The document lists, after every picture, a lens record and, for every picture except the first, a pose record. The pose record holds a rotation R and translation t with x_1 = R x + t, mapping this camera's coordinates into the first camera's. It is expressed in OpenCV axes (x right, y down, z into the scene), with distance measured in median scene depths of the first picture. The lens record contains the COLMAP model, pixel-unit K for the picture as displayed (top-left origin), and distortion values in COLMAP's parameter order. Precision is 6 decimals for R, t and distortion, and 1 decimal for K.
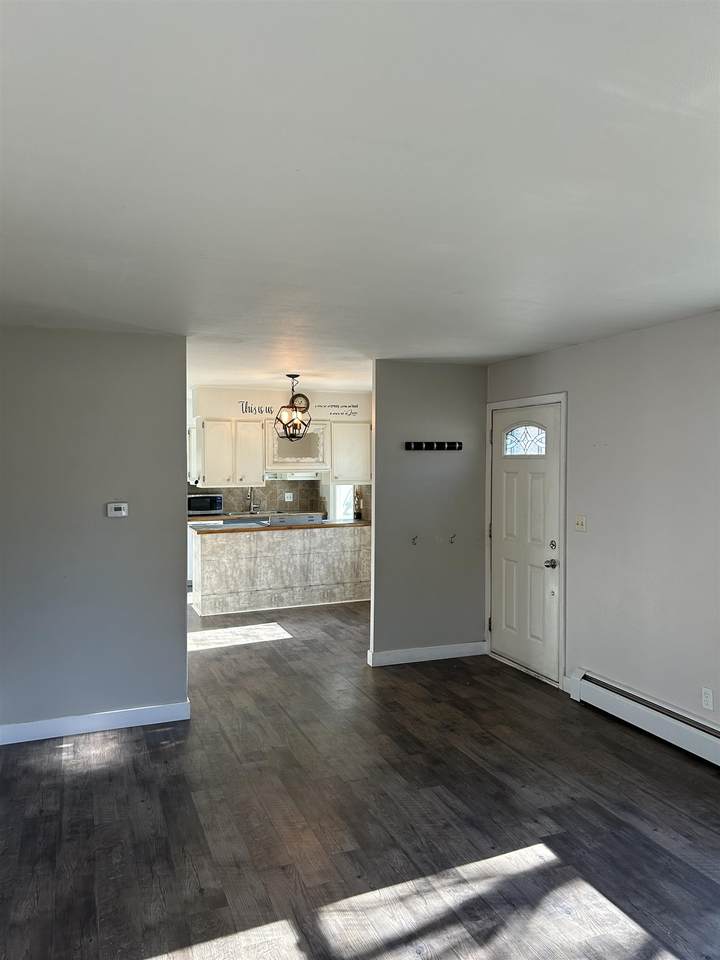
lens RADIAL K [[721.6, 0, 361.0], [0, 721.6, 480.0], [0, 0, 1]] dist [0.002361, -0.001091]
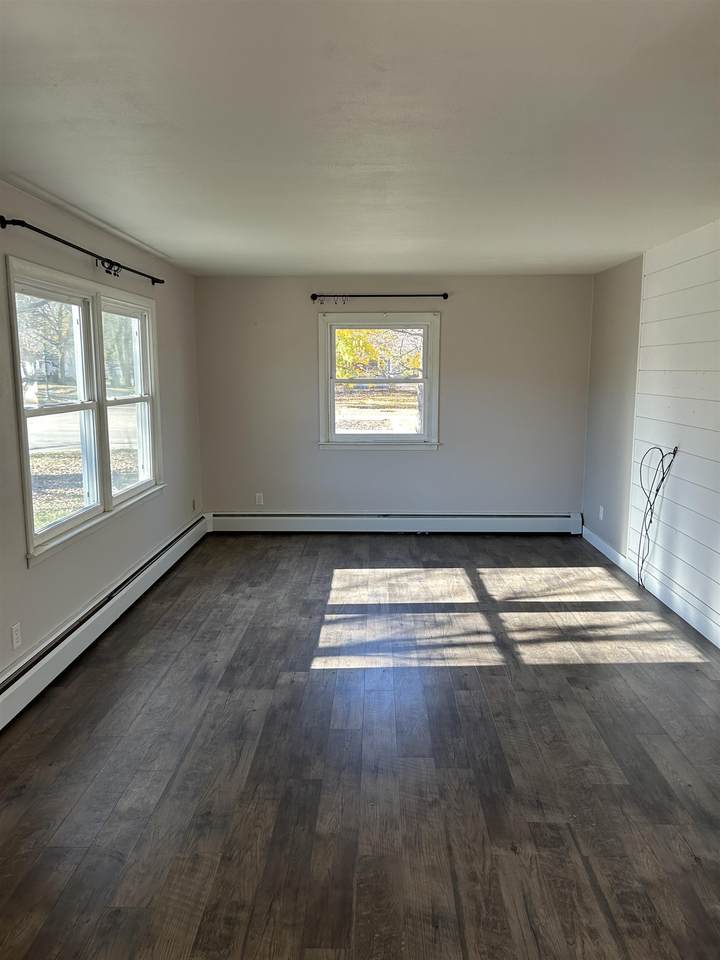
lens RADIAL K [[721.6, 0, 360.8], [0, 721.6, 479.9], [0, 0, 1]] dist [0.002361, -0.001091]
pose [[-0.923728, -0.059022, 0.378475, -0.259612], [0.010852, 0.983628, 0.179881, -0.038996], [-0.382896, 0.170269, -0.907964, 1.886348]]
